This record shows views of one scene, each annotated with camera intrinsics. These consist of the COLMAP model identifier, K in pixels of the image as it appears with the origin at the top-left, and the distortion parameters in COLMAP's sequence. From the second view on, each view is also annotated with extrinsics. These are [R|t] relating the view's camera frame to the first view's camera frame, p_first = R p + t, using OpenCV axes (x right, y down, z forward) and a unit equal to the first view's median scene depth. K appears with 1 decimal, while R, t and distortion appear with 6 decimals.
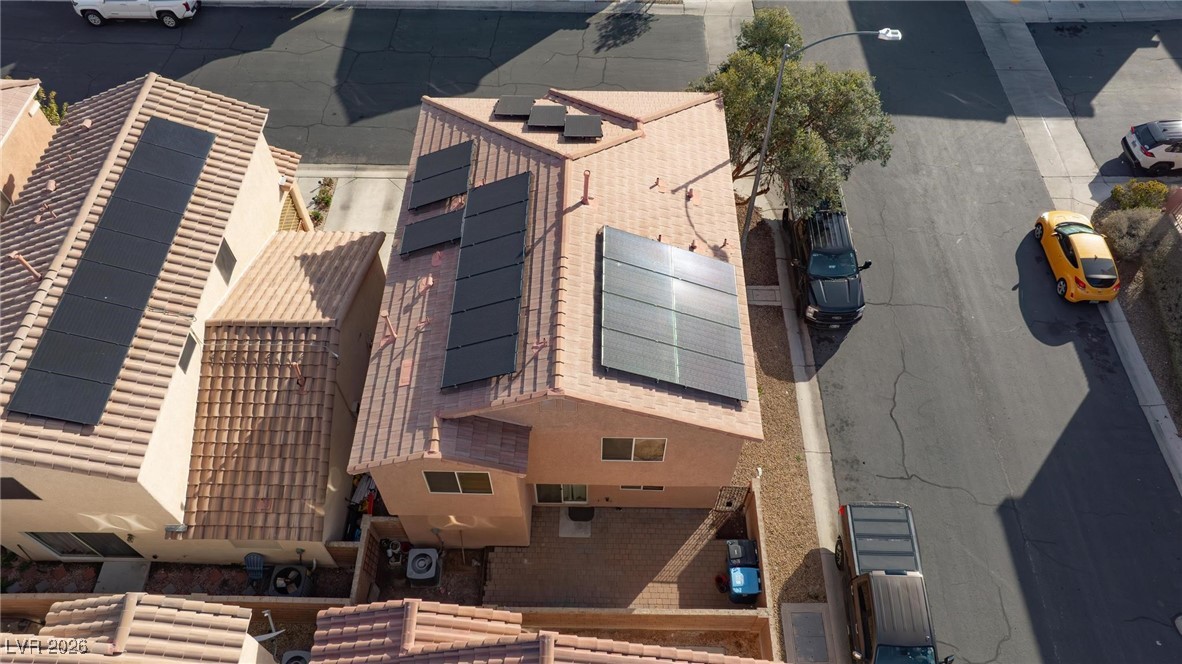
lens RADIAL K [[834.3, 0, 600.3], [0, 834.3, 328.9], [0, 0, 1]] dist [-0.022653, 0.009986]
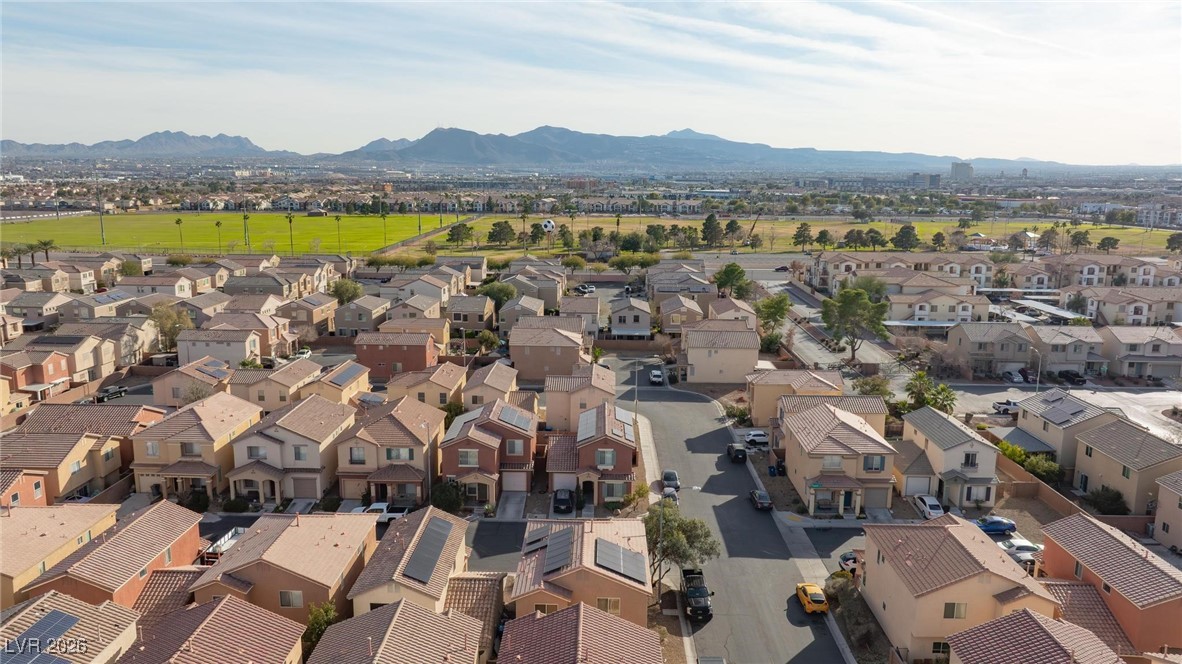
lens RADIAL K [[834.3, 0, 591.8], [0, 834.3, 332.4], [0, 0, 1]] dist [-0.022653, 0.009986]
pose [[0.999979, 0.000051, -0.006547, 0.001888], [-0.004563, 0.722548, -0.691305, 1.013434], [0.004695, 0.691321, 0.722533, -1.184340]]
